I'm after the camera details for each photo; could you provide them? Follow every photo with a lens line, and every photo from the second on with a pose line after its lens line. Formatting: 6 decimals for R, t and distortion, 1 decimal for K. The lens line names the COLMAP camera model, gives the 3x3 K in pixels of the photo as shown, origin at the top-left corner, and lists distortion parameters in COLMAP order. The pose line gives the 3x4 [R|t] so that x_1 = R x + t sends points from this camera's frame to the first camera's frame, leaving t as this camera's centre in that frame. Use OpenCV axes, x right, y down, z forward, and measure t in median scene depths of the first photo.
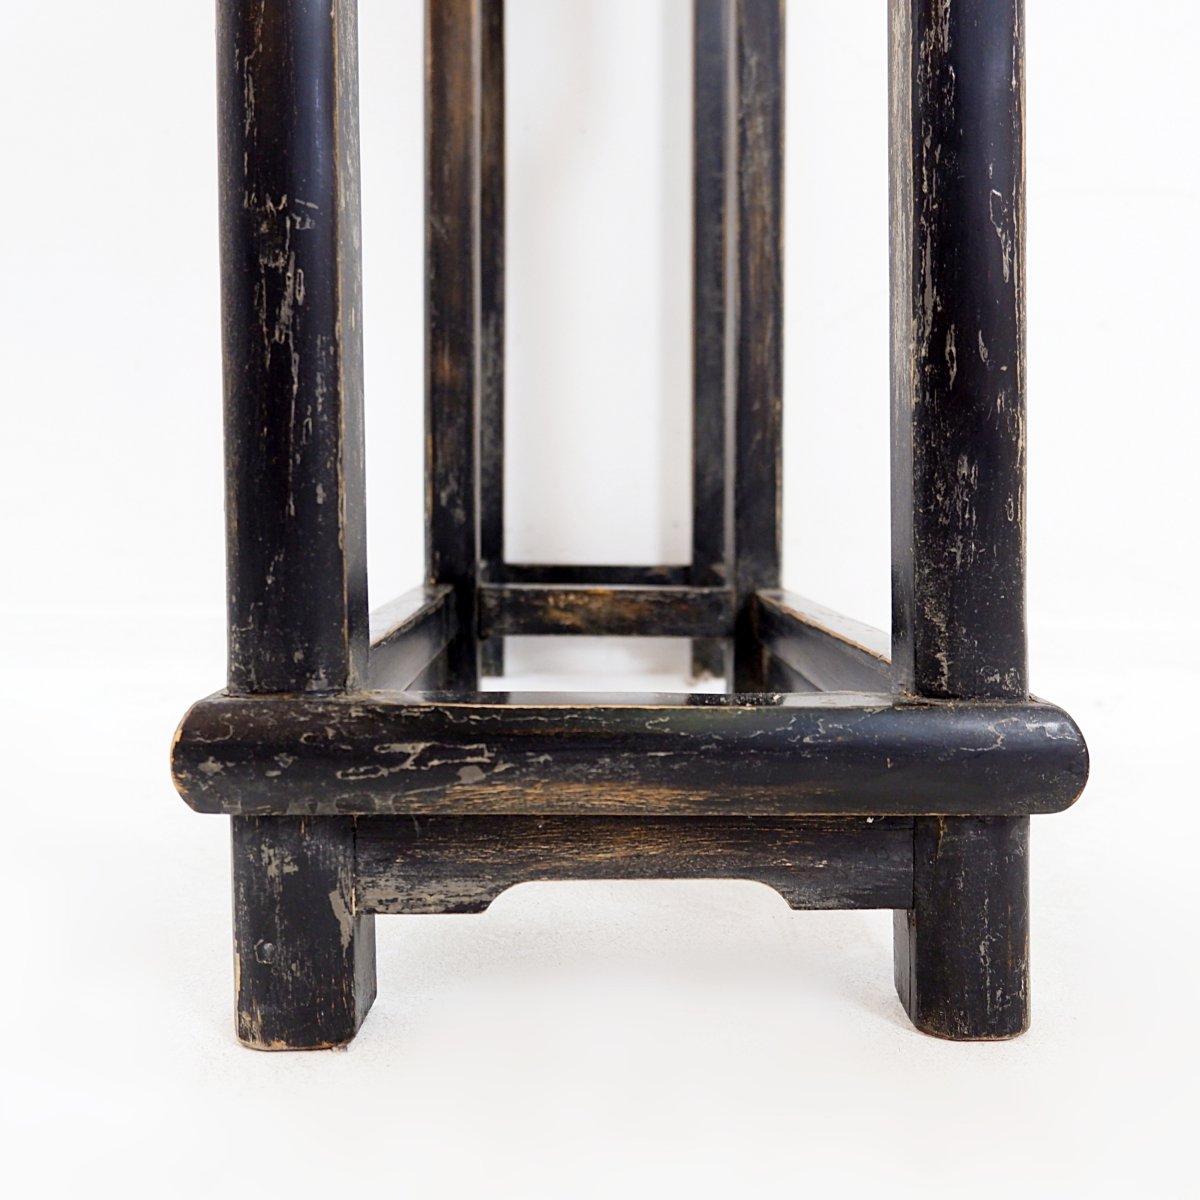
lens RADIAL K [[1212.6, 0, 600.0], [0, 1212.6, 600.0], [0, 0, 1]] dist [0.049260, -0.010619]
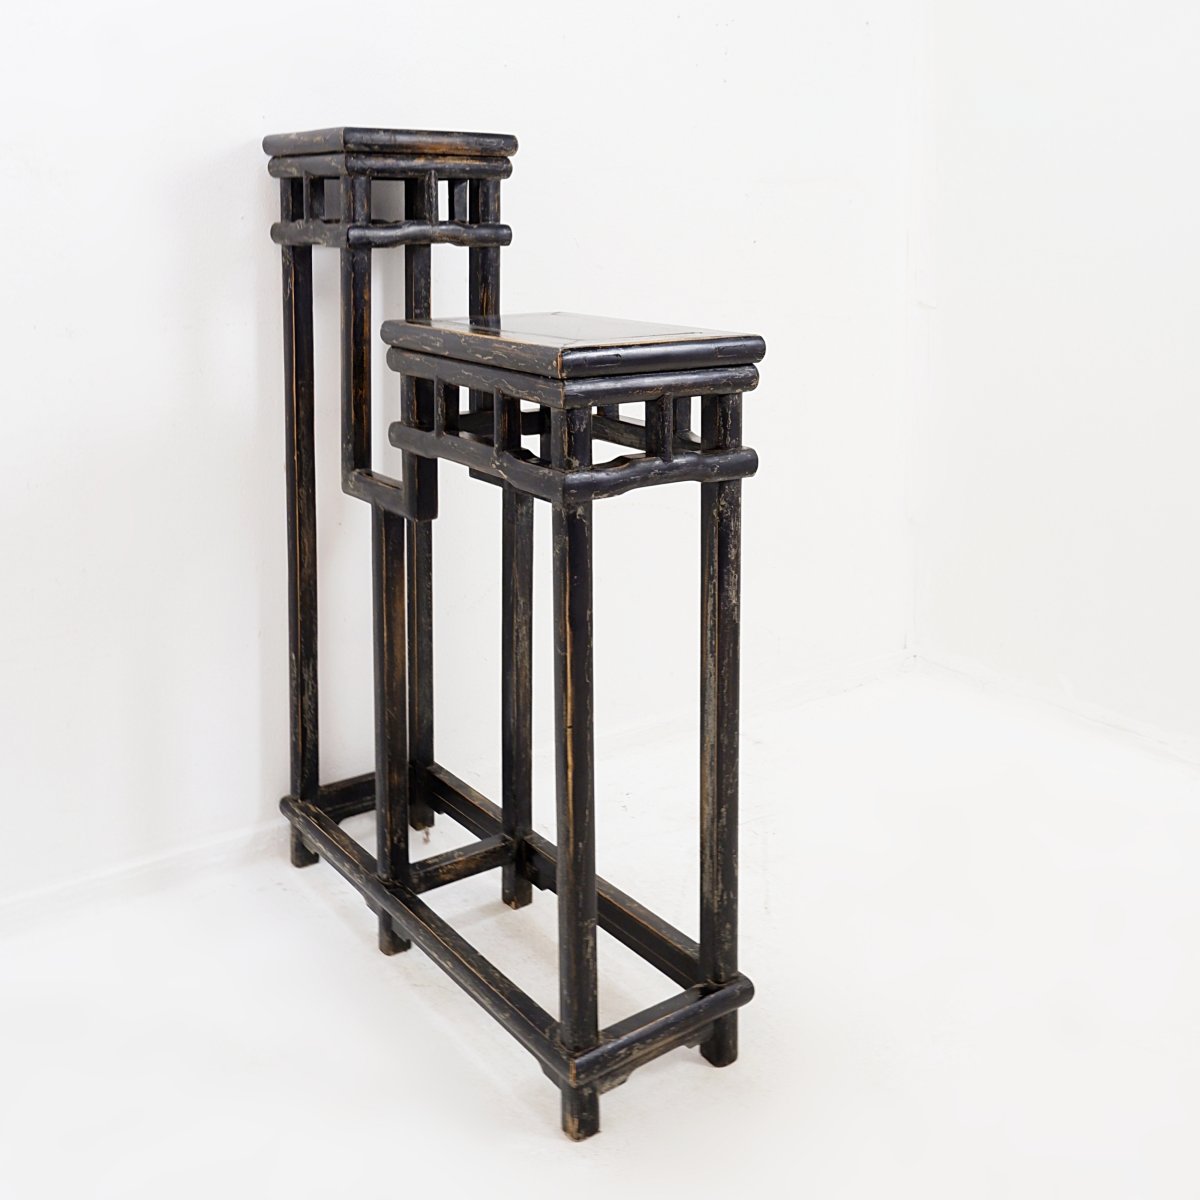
lens RADIAL K [[1212.6, 0, 600.0], [0, 1212.6, 600.0], [0, 0, 1]] dist [0.049260, -0.010619]
pose [[0.831040, -0.156156, 0.533843, -0.879066], [0.027188, 0.970038, 0.241425, -0.945937], [-0.555548, -0.186120, 0.810386, -0.774653]]
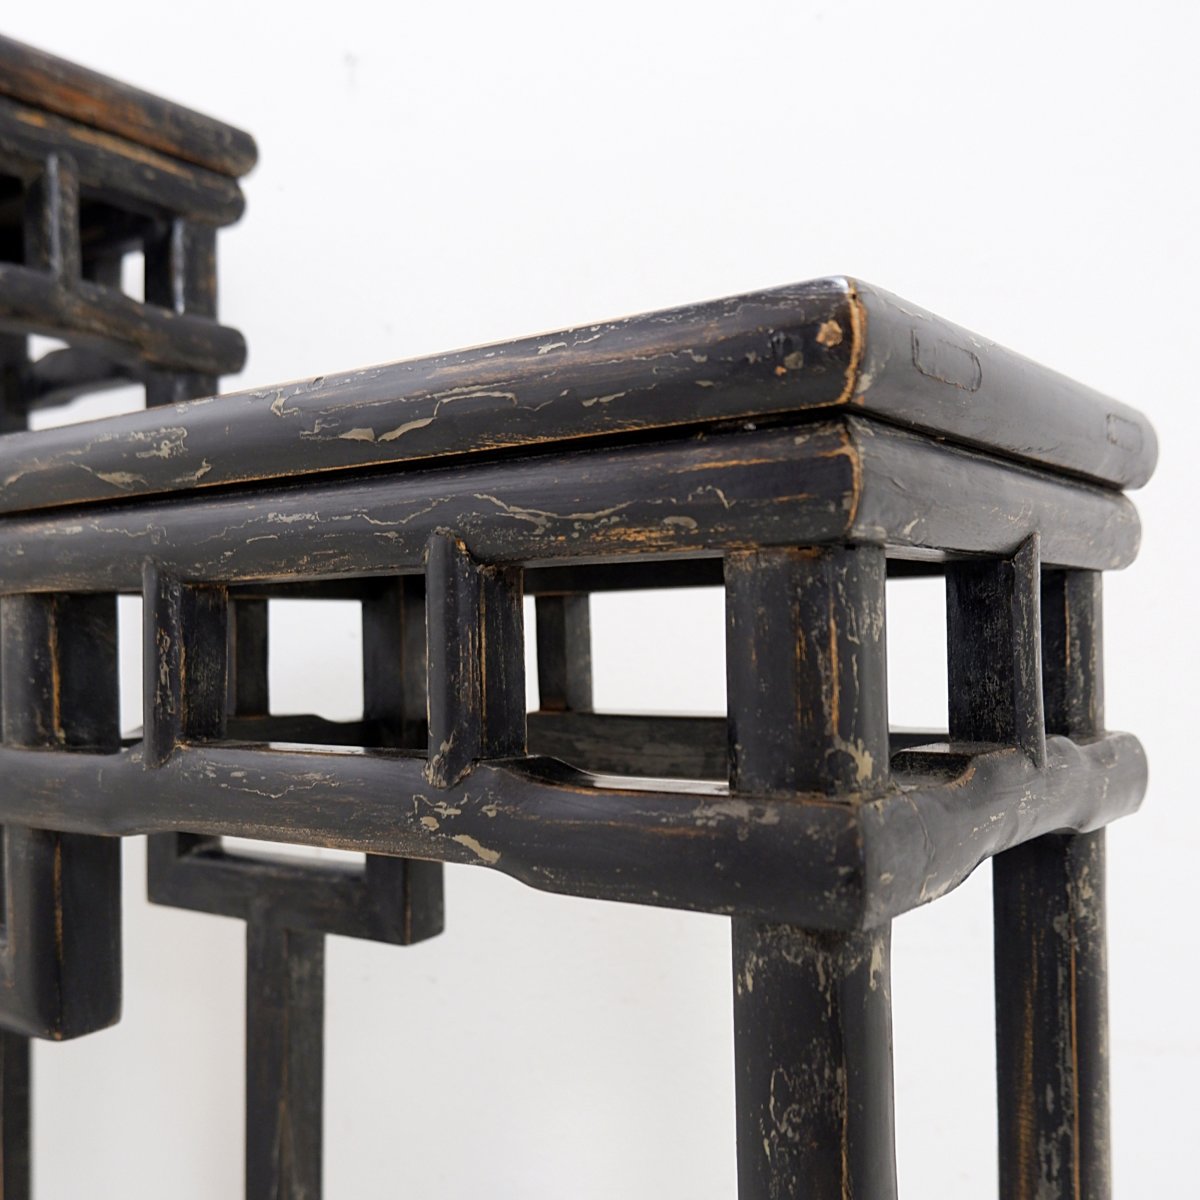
lens RADIAL K [[1322.9, 0, 598.9], [0, 1322.9, 736.5], [0, 0, 1]] dist [0.006912, 0.018882]
pose [[0.607311, -0.066280, 0.791695, -0.468813], [0.062482, 0.997412, 0.035572, -0.786221], [-0.792003, 0.027863, 0.609881, 0.247678]]
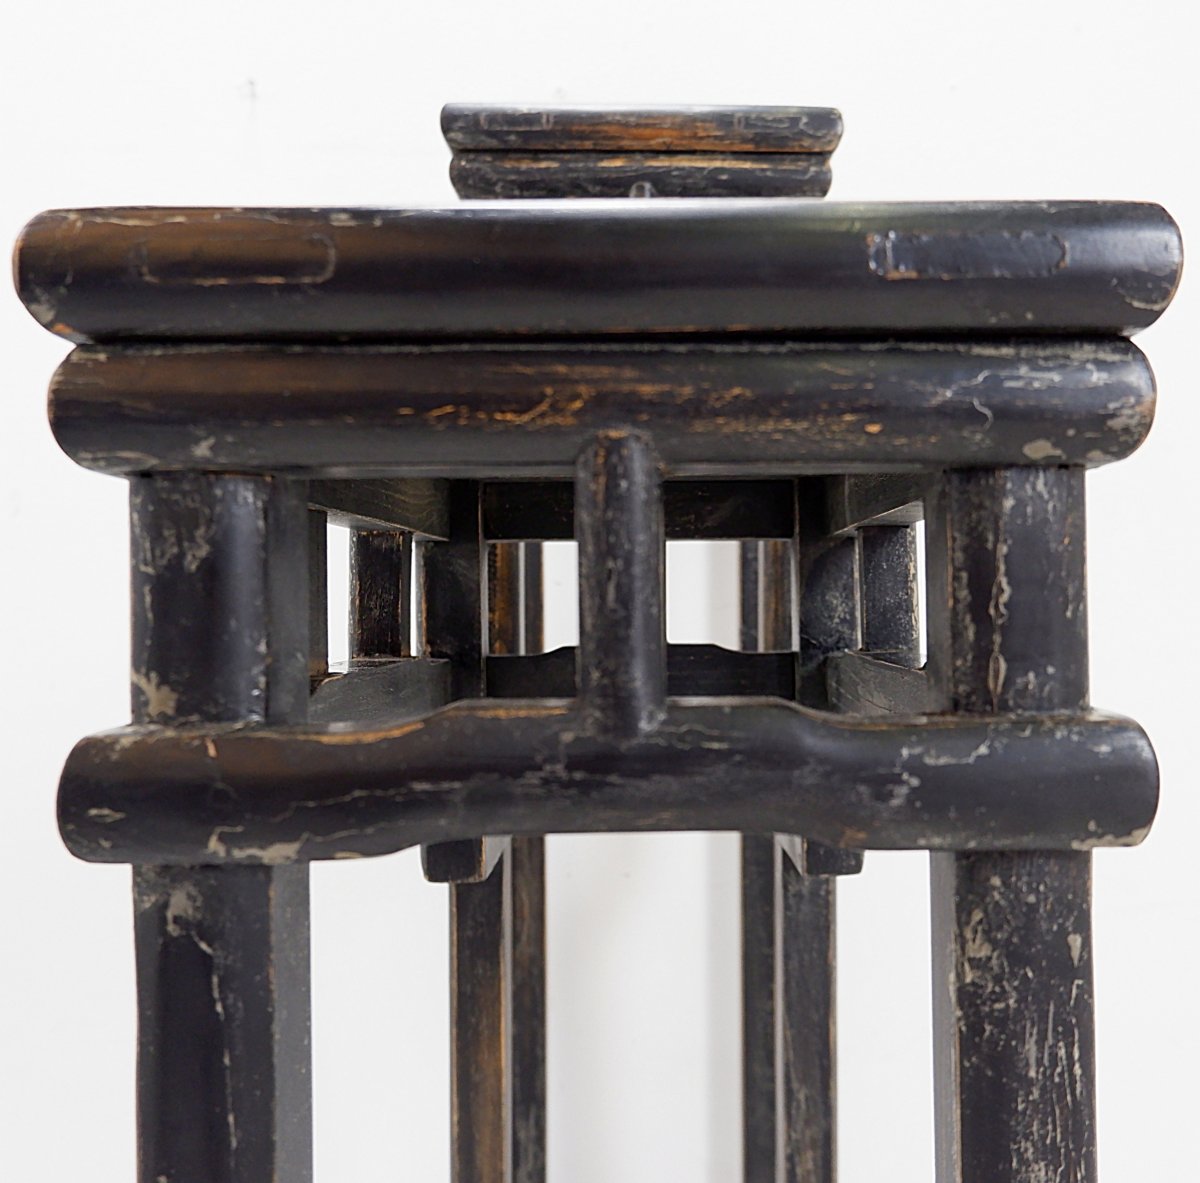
lens RADIAL K [[1200.2, 0, 670.8], [0, 1200.2, 680.5], [0, 0, 1]] dist [-0.010973, 0.004140]
pose [[0.999933, -0.008204, 0.008184, 0.019722], [0.008122, 0.999917, 0.010017, -0.767179], [-0.008265, -0.009950, 0.999916, 0.084992]]
